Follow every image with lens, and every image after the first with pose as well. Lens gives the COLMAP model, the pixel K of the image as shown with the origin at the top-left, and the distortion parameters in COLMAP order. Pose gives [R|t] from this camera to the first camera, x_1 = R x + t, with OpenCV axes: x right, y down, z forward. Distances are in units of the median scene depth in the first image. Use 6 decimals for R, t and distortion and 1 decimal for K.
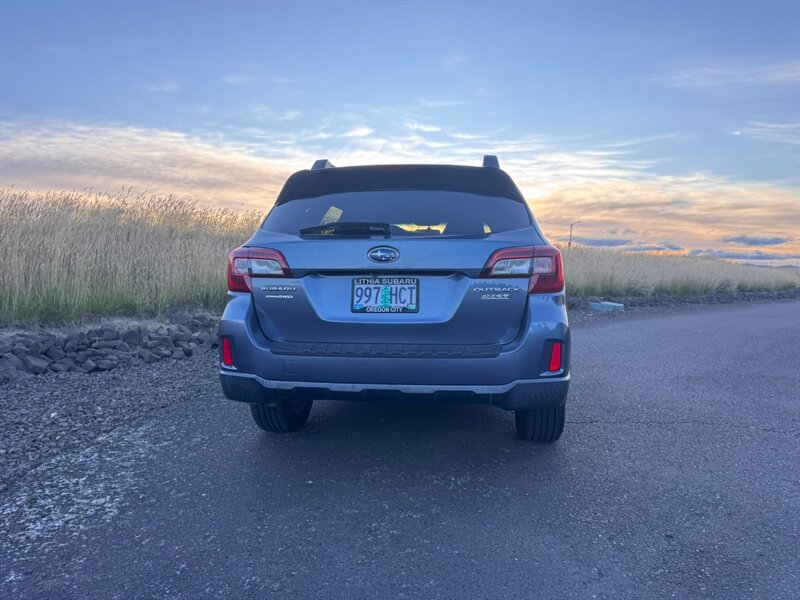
lens RADIAL K [[559.7, 0, 401.7], [0, 559.7, 300.2], [0, 0, 1]] dist [0.084378, -0.098473]
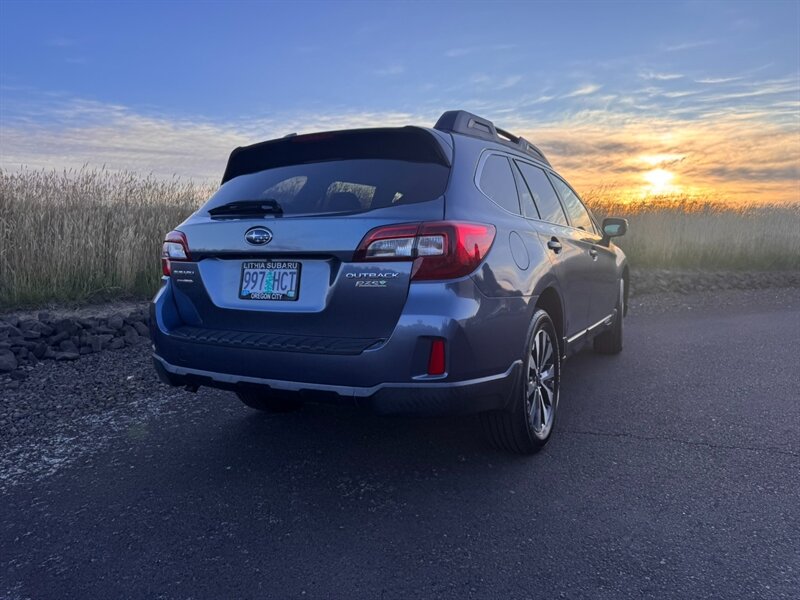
lens RADIAL K [[561.4, 0, 396.8], [0, 561.4, 310.5], [0, 0, 1]] dist [0.088503, -0.091881]
pose [[0.926675, 0.027348, -0.374868, 0.513641], [-0.002429, 0.997764, 0.066787, -0.022262], [0.375856, -0.060980, 0.924669, 0.221476]]
